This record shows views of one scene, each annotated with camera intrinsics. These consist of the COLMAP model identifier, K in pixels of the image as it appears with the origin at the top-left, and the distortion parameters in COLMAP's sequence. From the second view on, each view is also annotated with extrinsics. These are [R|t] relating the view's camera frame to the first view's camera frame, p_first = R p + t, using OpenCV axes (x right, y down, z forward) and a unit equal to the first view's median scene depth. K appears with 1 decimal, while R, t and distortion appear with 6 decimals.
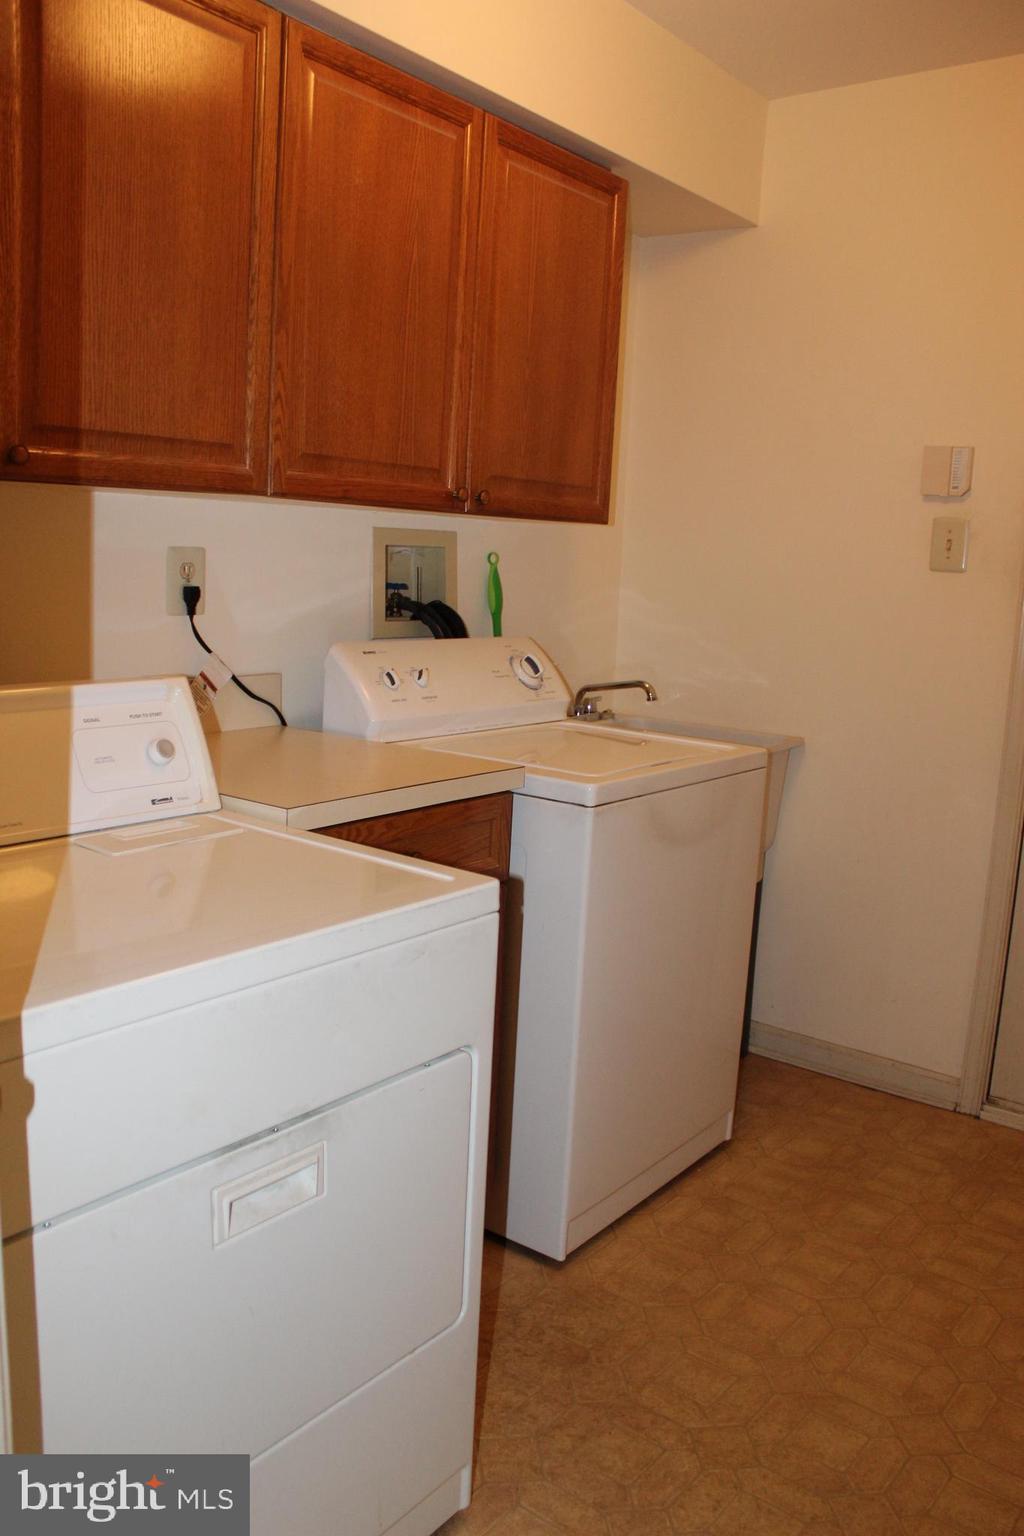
lens RADIAL K [[1232.2, 0, 507.9], [0, 1232.2, 770.3], [0, 0, 1]] dist [-0.093375, 0.042503]
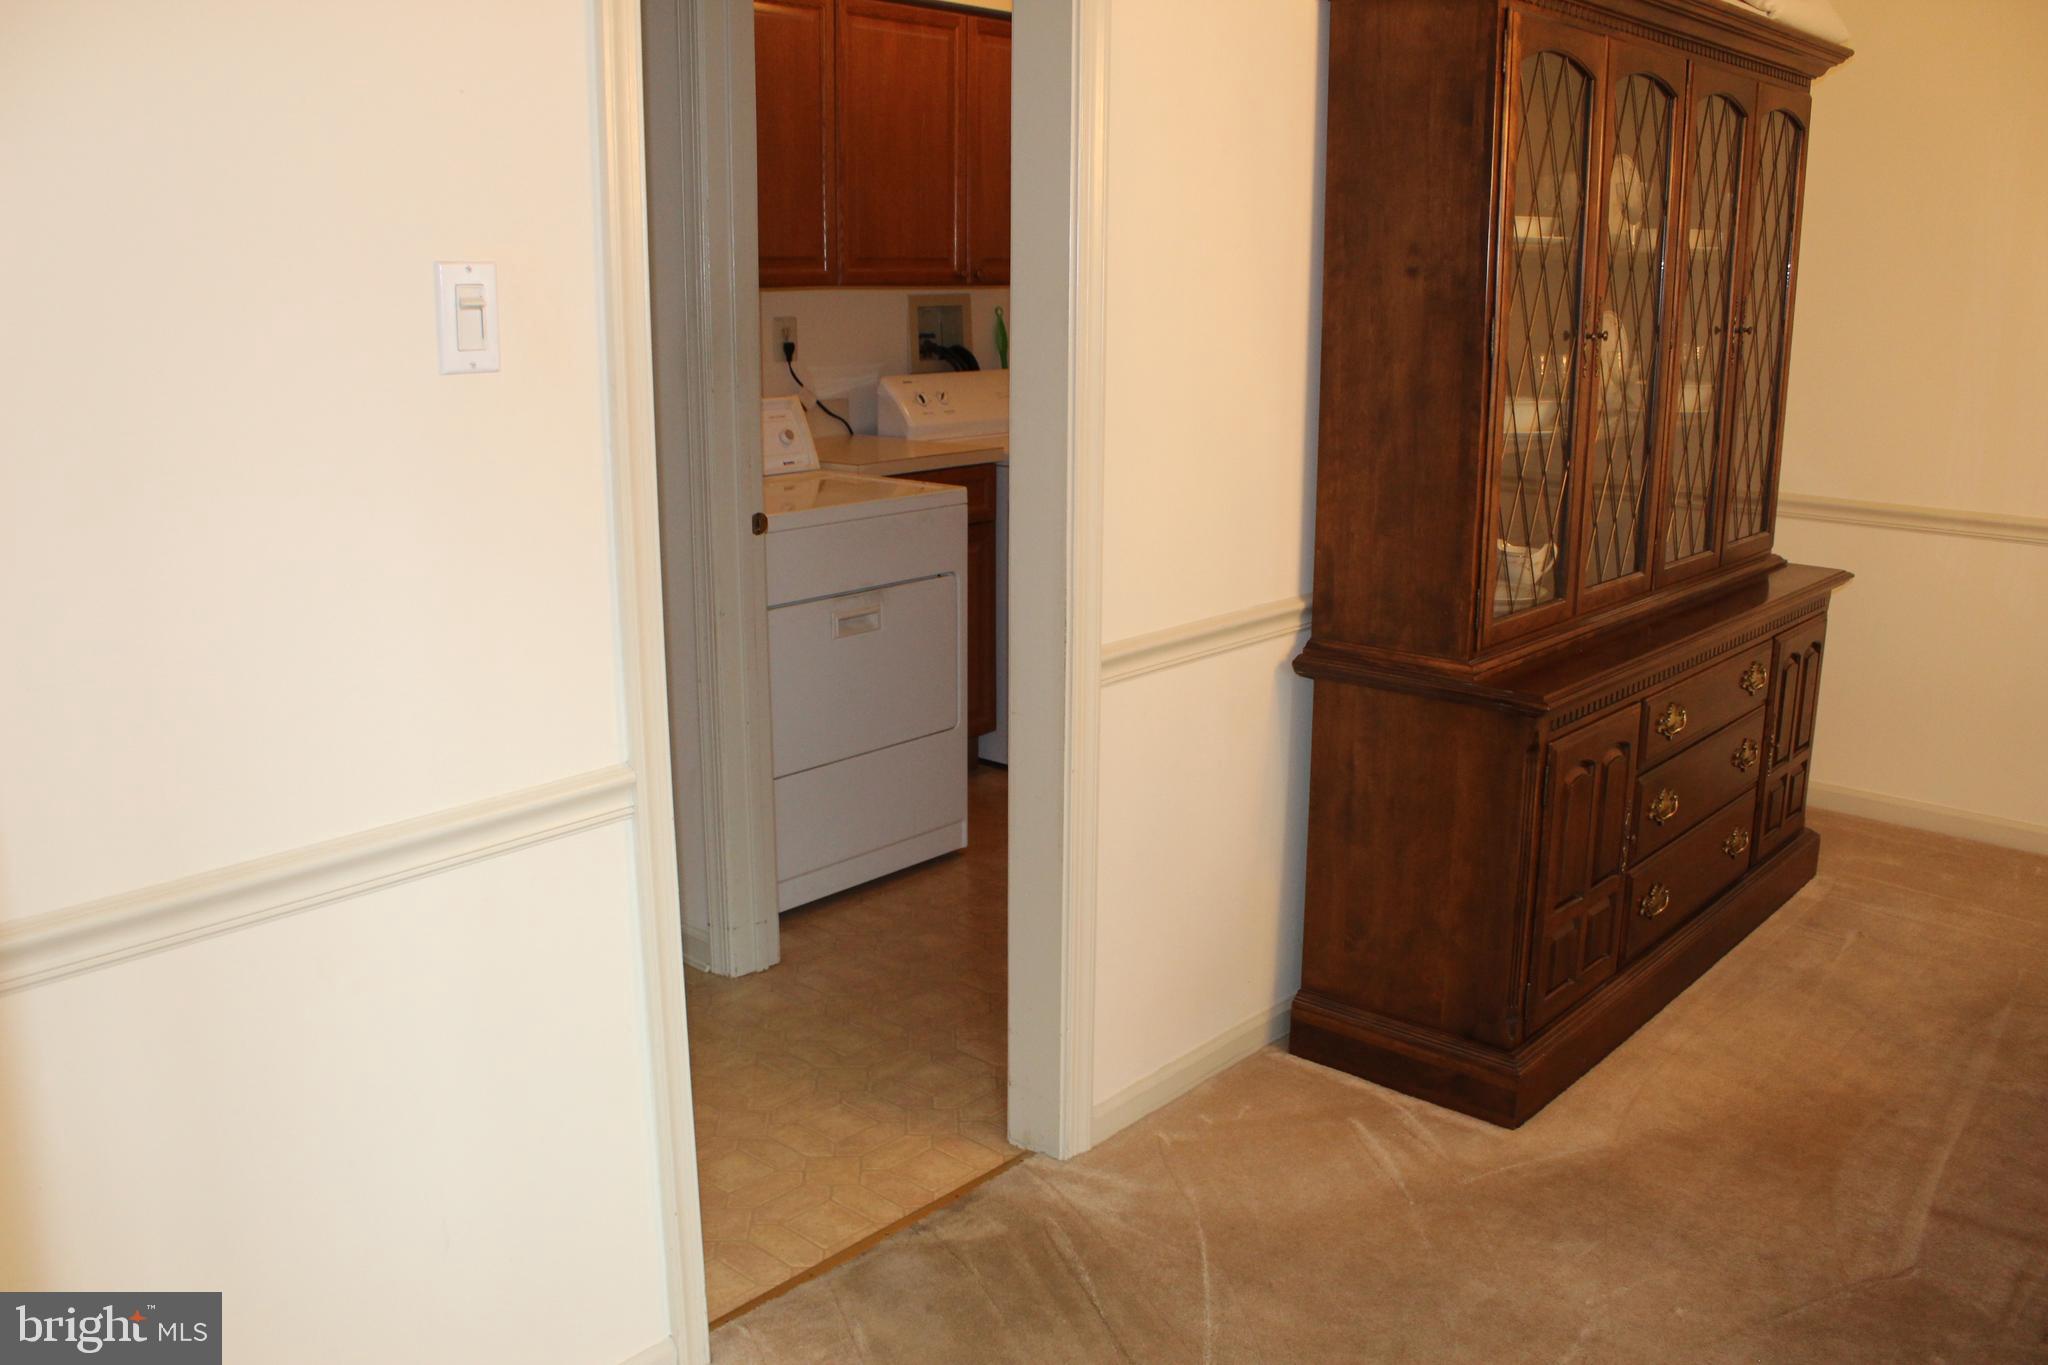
lens RADIAL K [[1643.0, 0, 1019.7], [0, 1643.0, 677.0], [0, 0, 1]] dist [-0.093375, 0.042503]
pose [[0.996781, -0.026597, -0.075629, 0.171278], [0.031681, 0.997261, 0.066832, 0.138031], [0.073644, -0.069013, 0.994894, -1.032338]]
